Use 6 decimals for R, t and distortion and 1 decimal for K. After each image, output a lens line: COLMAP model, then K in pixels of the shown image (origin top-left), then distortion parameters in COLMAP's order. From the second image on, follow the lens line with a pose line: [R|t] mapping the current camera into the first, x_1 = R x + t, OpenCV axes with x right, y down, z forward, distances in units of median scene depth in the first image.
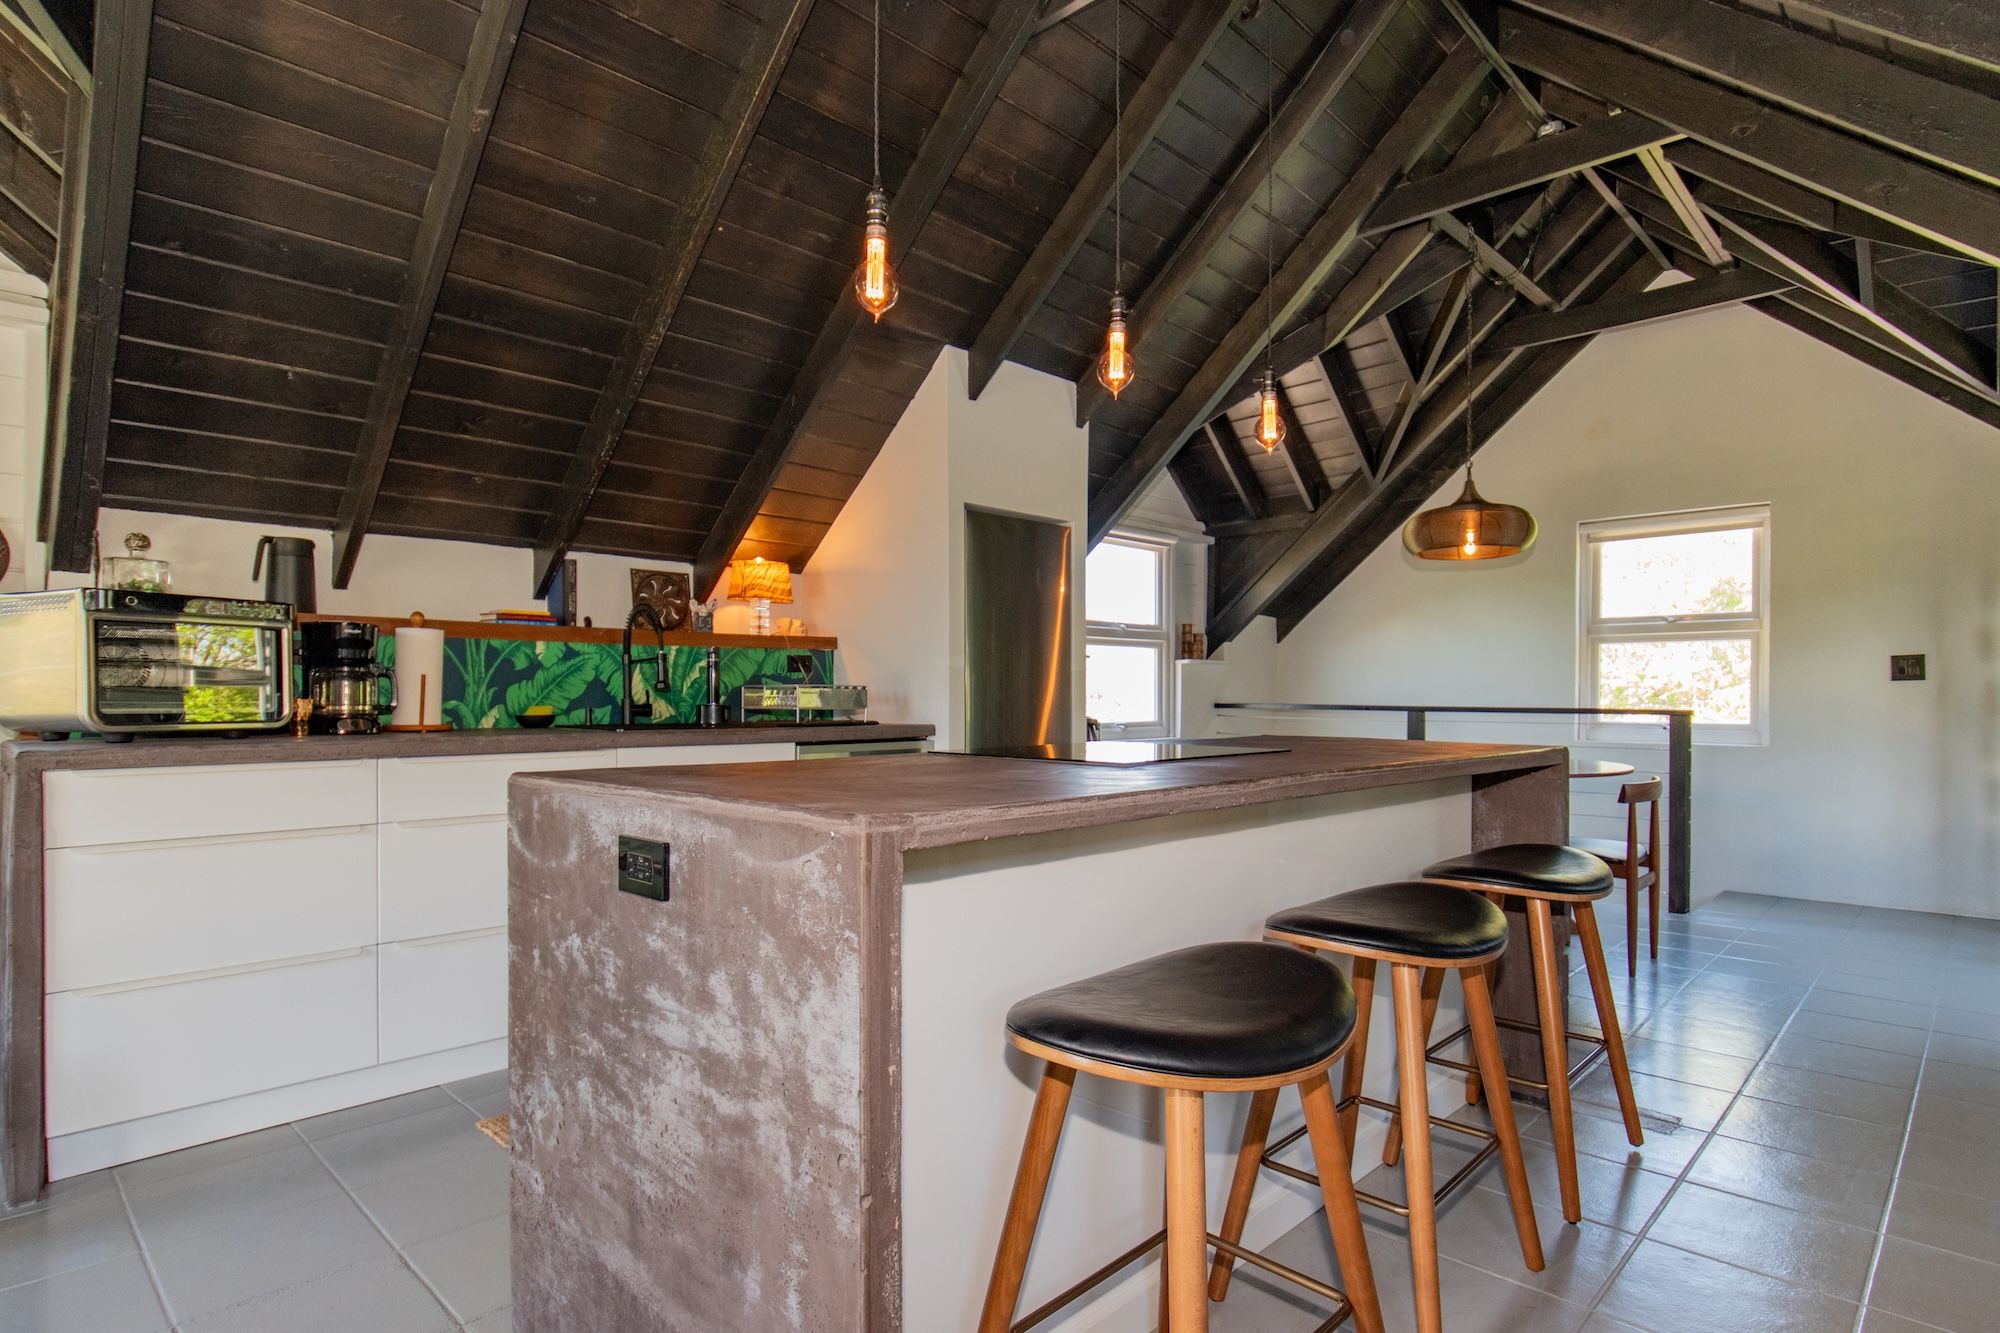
lens RADIAL K [[1038.5, 0, 1030.5], [0, 1038.5, 708.3], [0, 0, 1]] dist [0.004832, -0.005327]
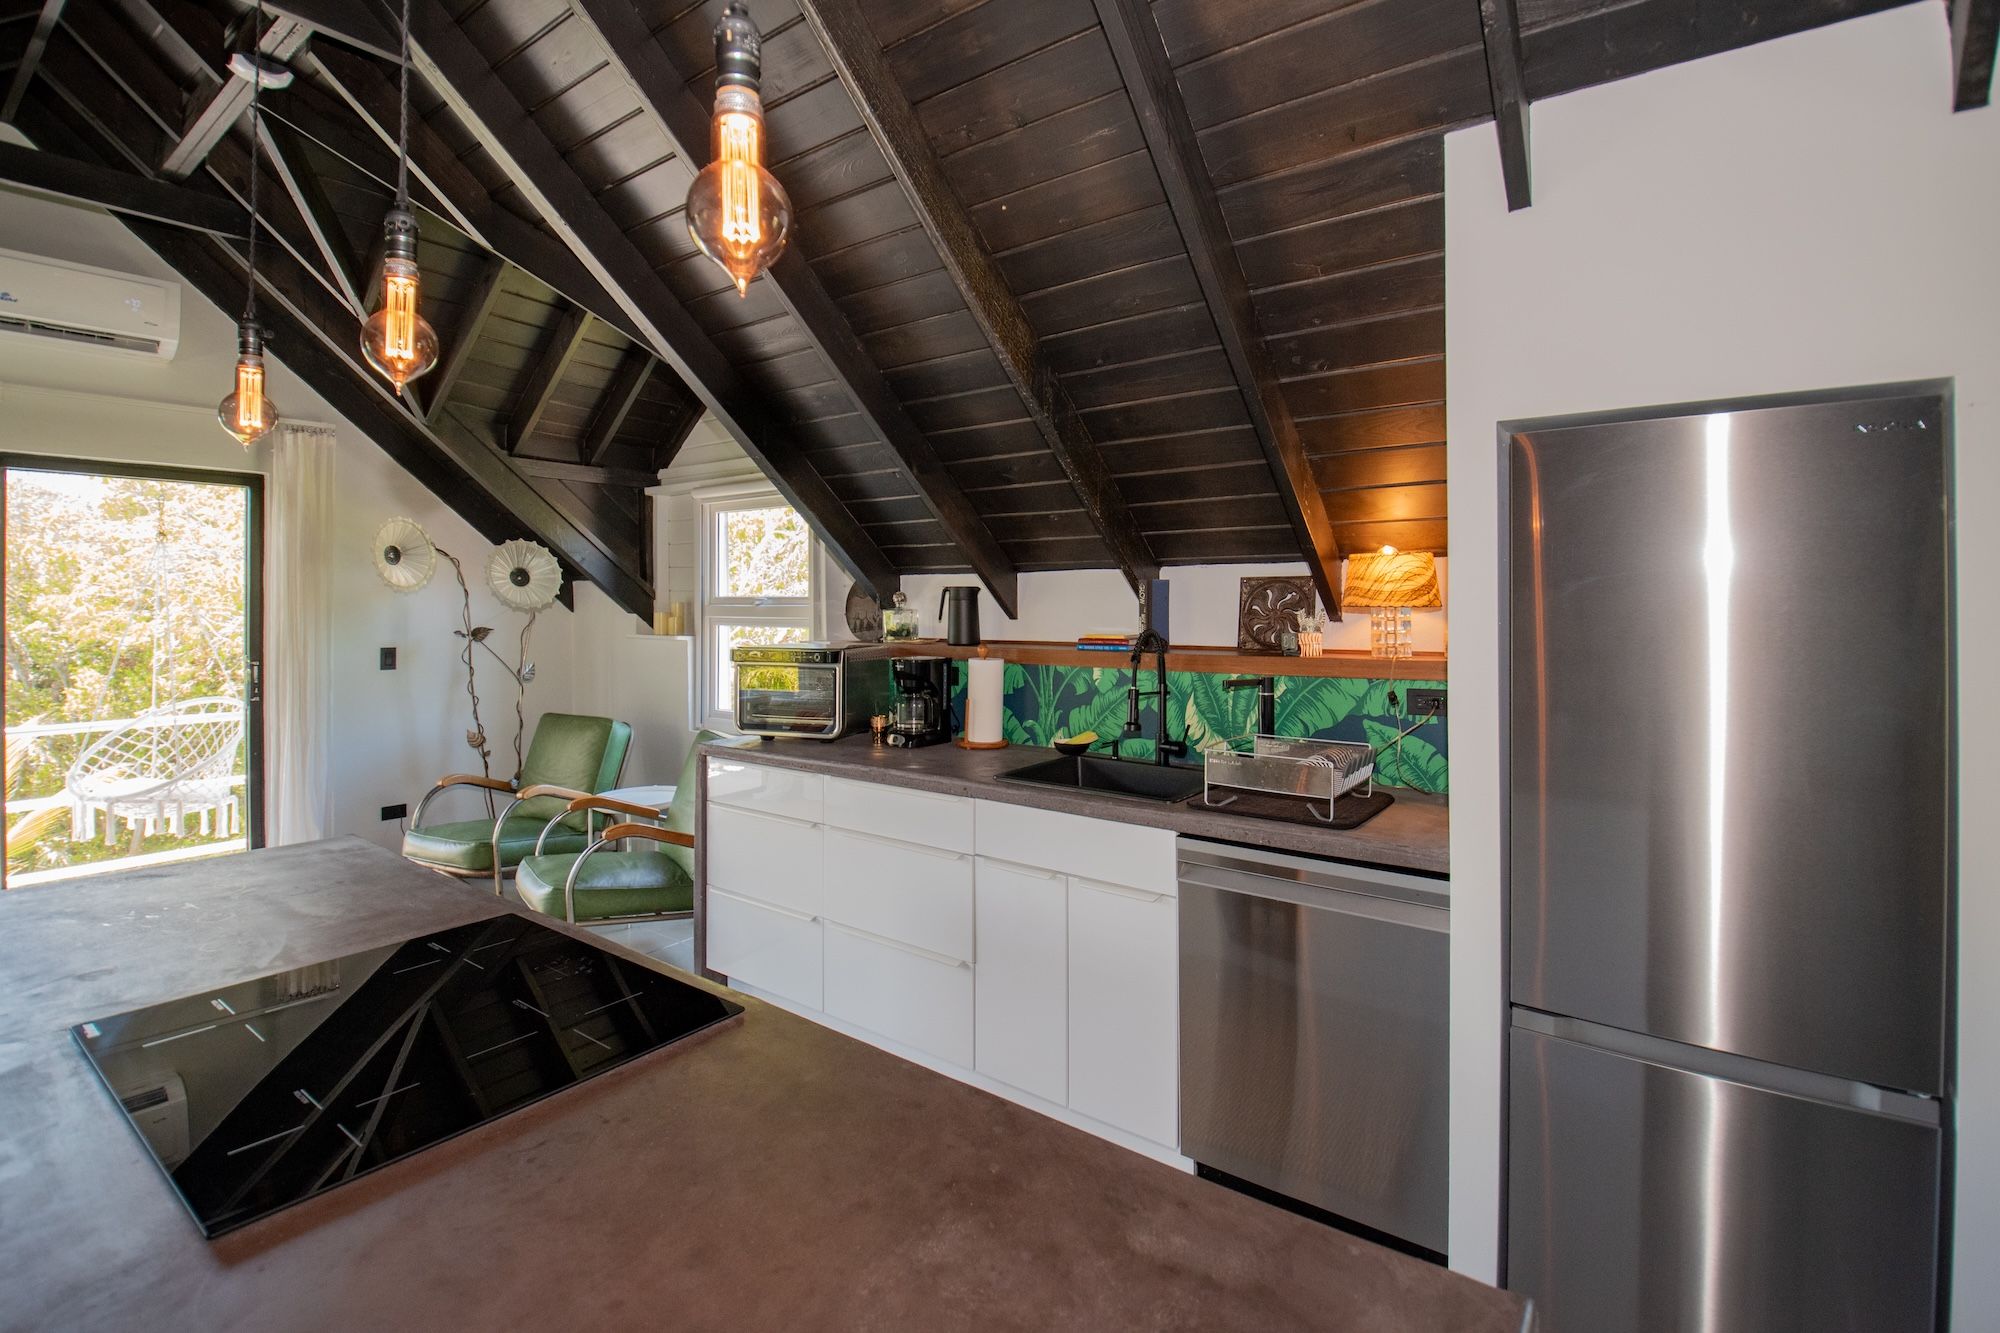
lens RADIAL K [[917.5, 0, 1039.3], [0, 917.5, 602.4], [0, 0, 1]] dist [-0.000426, -0.001998]
pose [[0.125268, -0.002504, -0.992120, 0.374923], [-0.016419, 0.999855, -0.004596, -0.114736], [0.991987, 0.016865, 0.125209, 0.786420]]
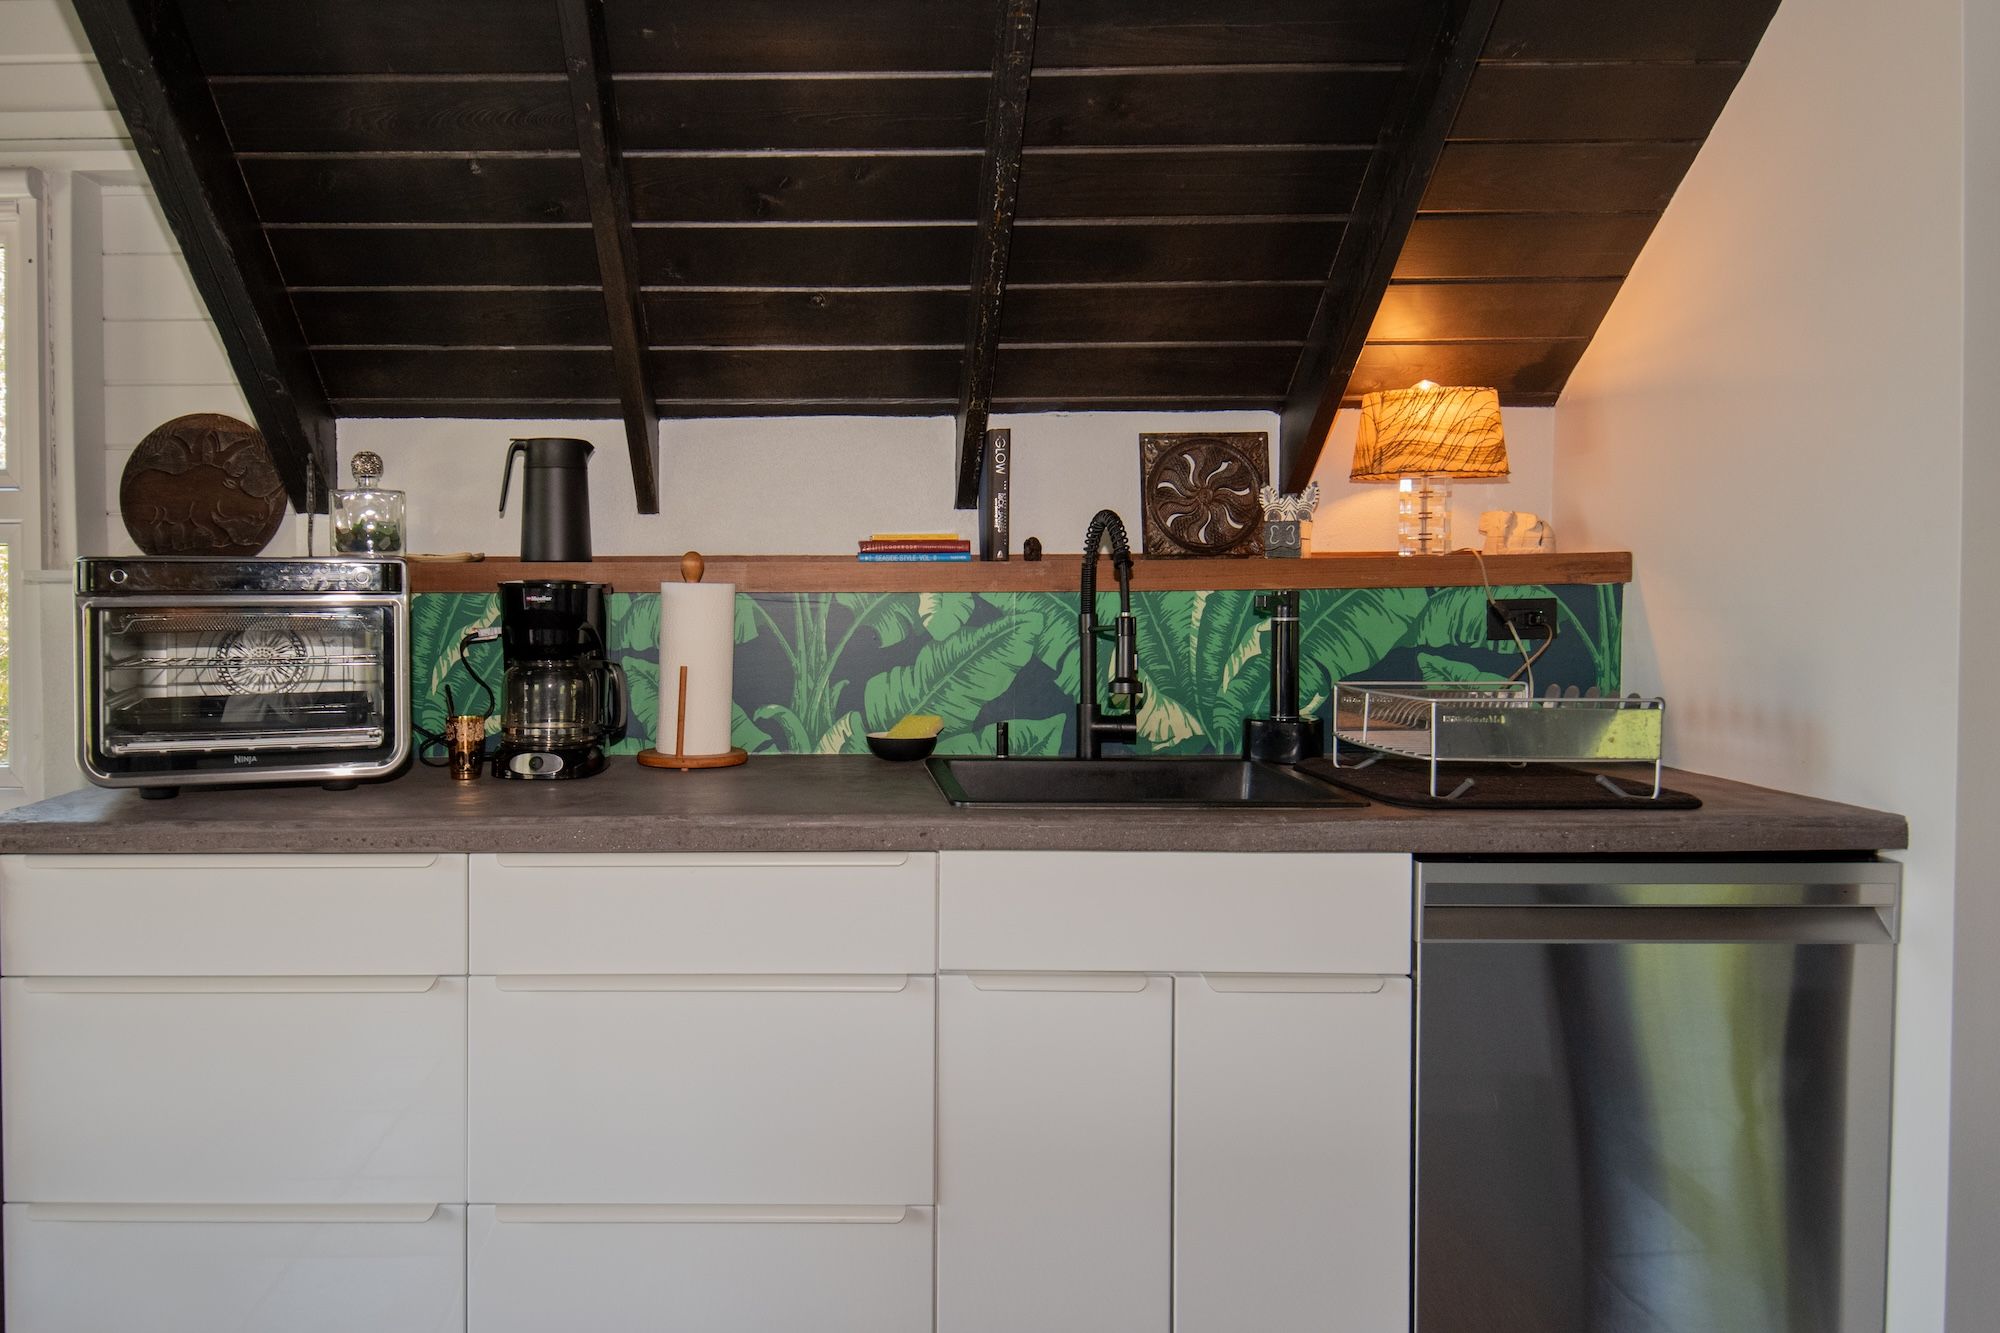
lens RADIAL K [[1349.3, 0, 824.3], [0, 1349.3, 625.7], [0, 0, 1]] dist [0.020931, -0.001639]
pose [[0.671286, 0.017332, -0.740996, -0.000739], [-0.005814, 0.999819, 0.018119, -0.056008], [0.741175, -0.007855, 0.671265, 0.475316]]
